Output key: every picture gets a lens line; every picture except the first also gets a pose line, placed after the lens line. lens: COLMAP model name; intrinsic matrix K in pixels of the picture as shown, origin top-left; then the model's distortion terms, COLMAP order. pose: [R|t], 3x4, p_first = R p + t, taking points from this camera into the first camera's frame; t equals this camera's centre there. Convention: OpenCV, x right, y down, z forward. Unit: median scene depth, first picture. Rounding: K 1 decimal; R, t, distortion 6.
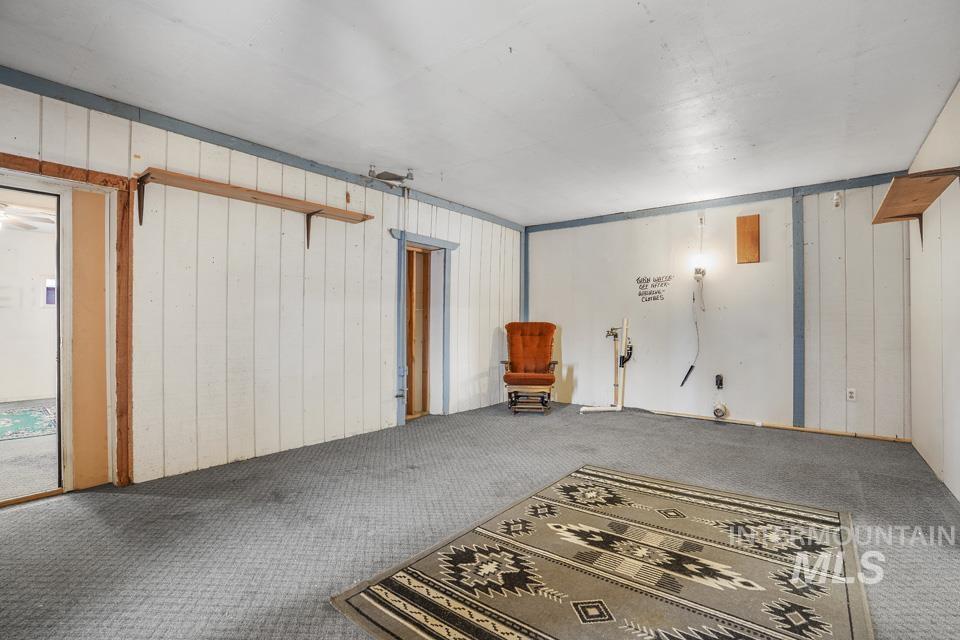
lens RADIAL K [[443.6, 0, 483.6], [0, 443.6, 325.3], [0, 0, 1]] dist [-0.074612, 0.029693]
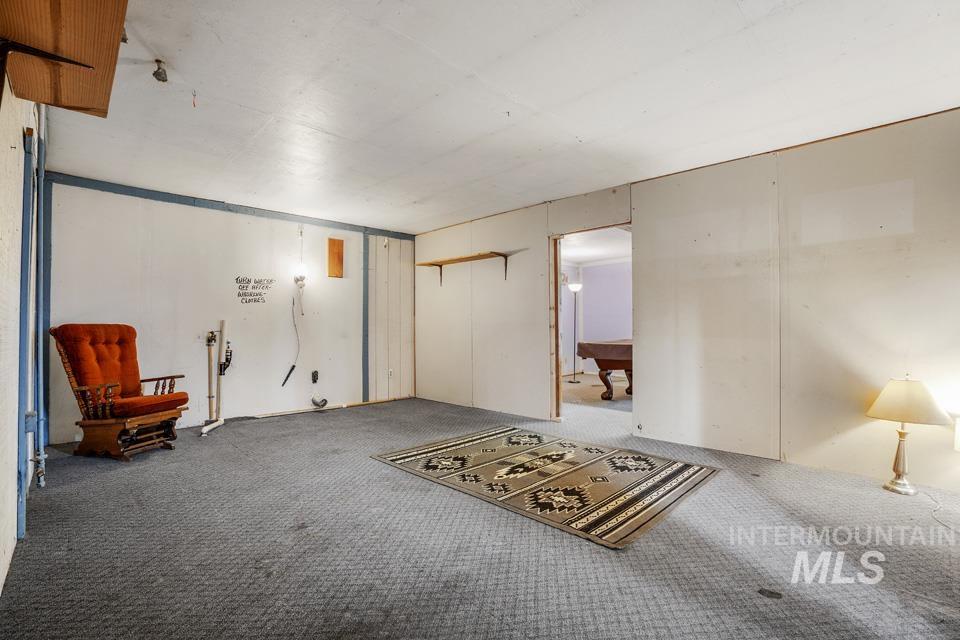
lens RADIAL K [[443.6, 0, 483.6], [0, 443.6, 325.3], [0, 0, 1]] dist [-0.074612, 0.029693]
pose [[0.111835, 0.003507, 0.993721, -0.814285], [0.003011, 0.999988, -0.003868, -0.001380], [-0.993722, 0.003424, 0.111823, 0.613587]]
